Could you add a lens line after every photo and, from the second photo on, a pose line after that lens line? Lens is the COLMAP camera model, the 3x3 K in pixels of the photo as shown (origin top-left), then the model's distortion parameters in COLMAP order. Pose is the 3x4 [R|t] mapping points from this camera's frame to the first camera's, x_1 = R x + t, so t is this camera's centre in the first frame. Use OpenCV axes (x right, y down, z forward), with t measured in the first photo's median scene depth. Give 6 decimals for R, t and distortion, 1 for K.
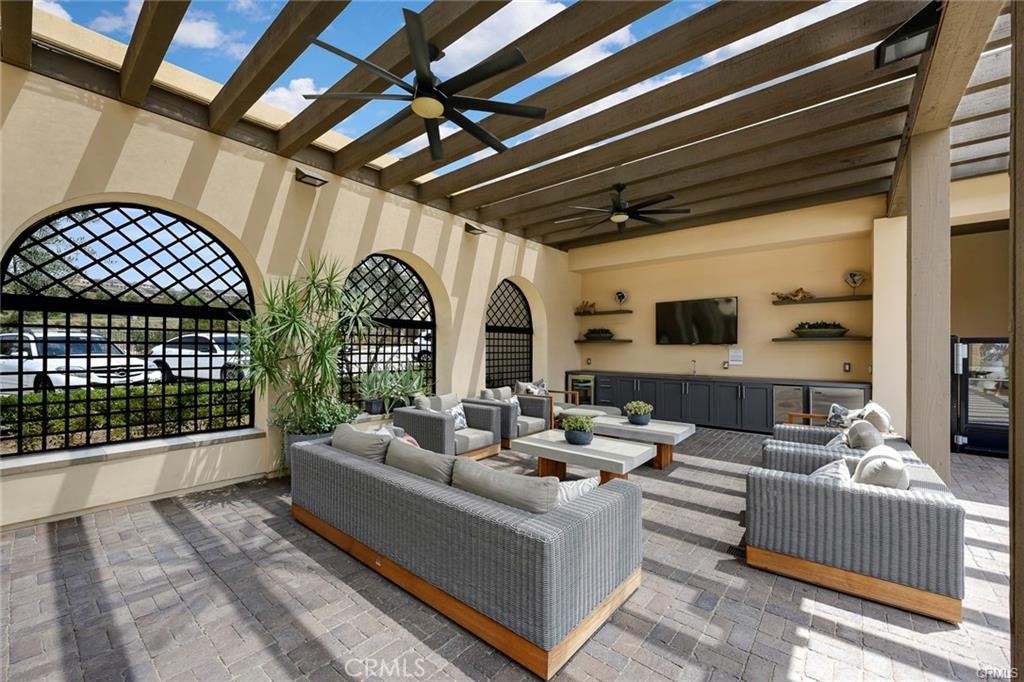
lens RADIAL K [[416.9, 0, 513.7], [0, 416.9, 343.7], [0, 0, 1]] dist [-0.000976, -0.000309]
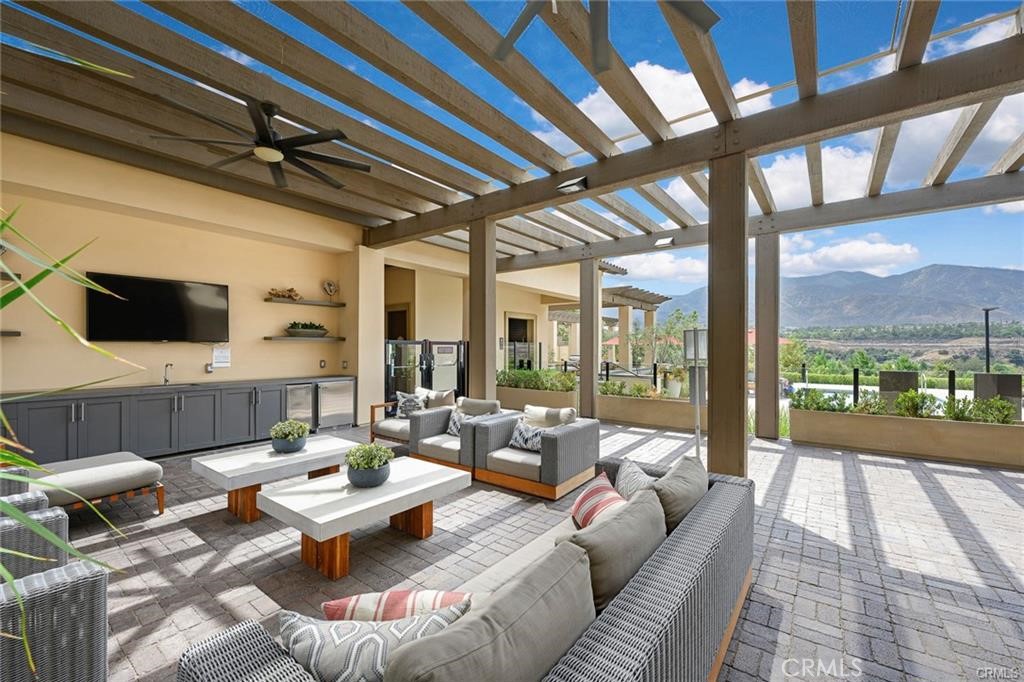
lens RADIAL K [[416.9, 0, 513.7], [0, 416.9, 343.7], [0, 0, 1]] dist [-0.000976, -0.000309]
pose [[-0.048208, 0.009246, 0.998795, -0.354999], [-0.010112, 0.999901, -0.009744, 0.006743], [-0.998786, -0.010569, -0.048110, 0.510800]]
